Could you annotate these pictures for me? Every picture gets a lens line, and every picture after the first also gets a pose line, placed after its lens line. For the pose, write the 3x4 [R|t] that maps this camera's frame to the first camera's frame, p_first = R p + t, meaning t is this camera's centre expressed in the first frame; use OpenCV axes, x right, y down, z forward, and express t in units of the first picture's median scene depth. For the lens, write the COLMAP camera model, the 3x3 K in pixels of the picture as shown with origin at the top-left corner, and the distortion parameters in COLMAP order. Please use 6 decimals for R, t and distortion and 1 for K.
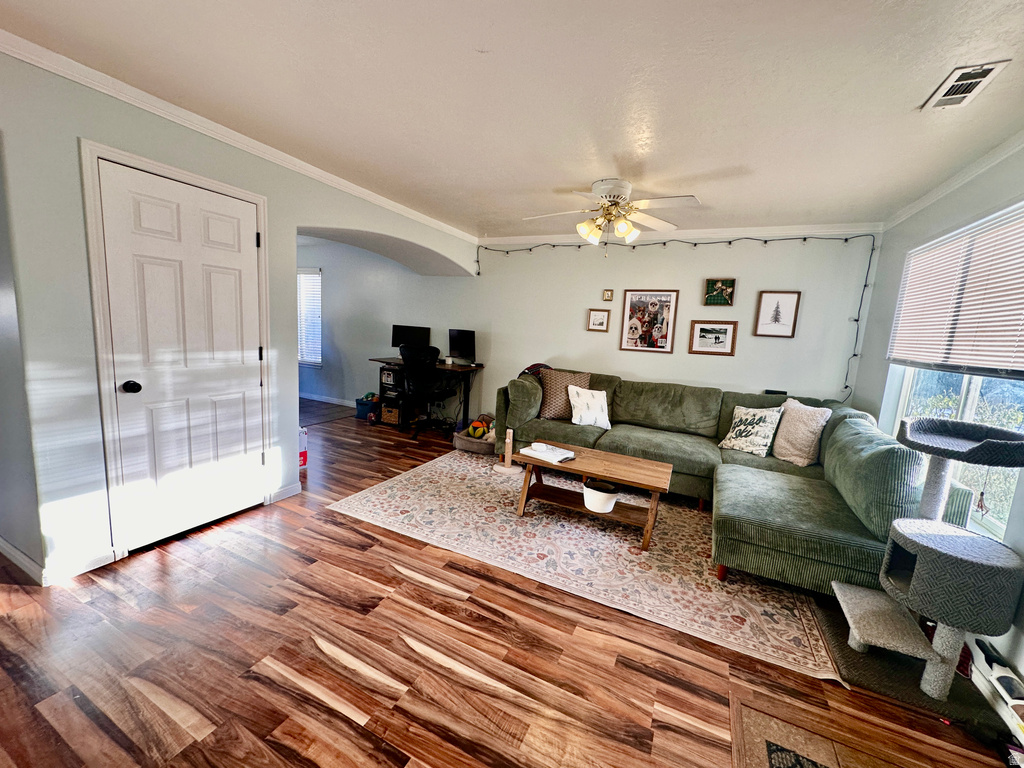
lens RADIAL K [[404.8, 0, 512.6], [0, 404.8, 381.8], [0, 0, 1]] dist [-0.000277, 0.000088]
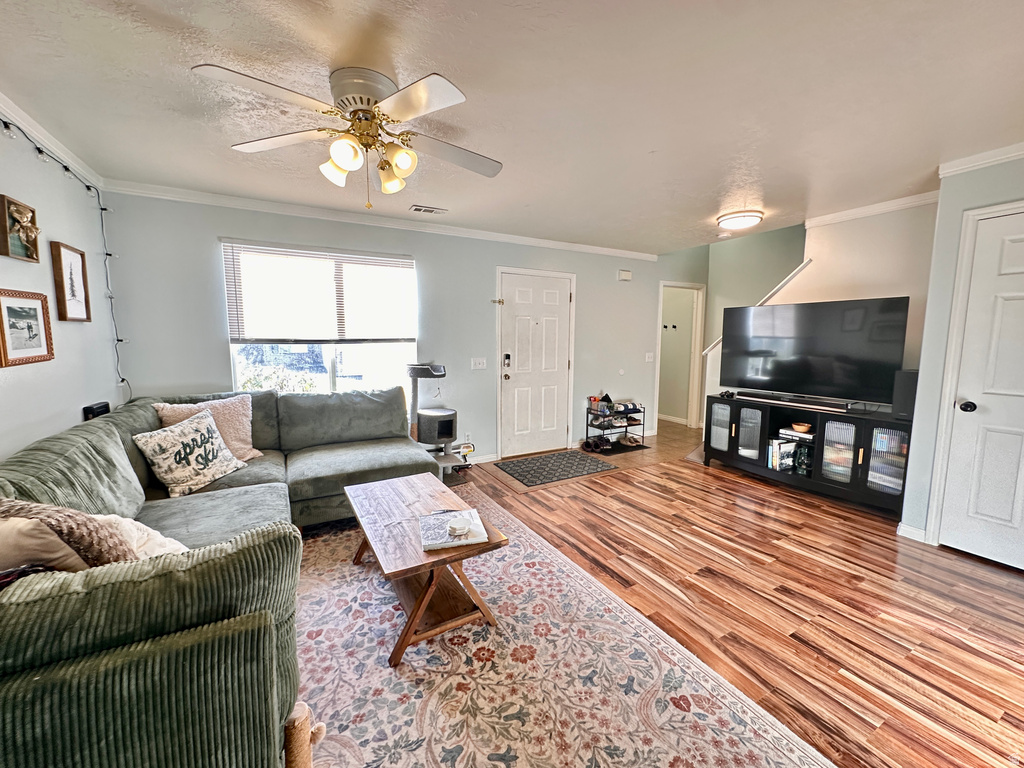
lens RADIAL K [[404.8, 0, 514.6], [0, 404.8, 376.5], [0, 0, 1]] dist [-0.000277, 0.000088]
pose [[-0.814955, -0.122848, 0.566354, -0.454041], [0.022091, 0.969978, 0.242187, -0.286697], [-0.579103, 0.209883, -0.787775, 1.956795]]
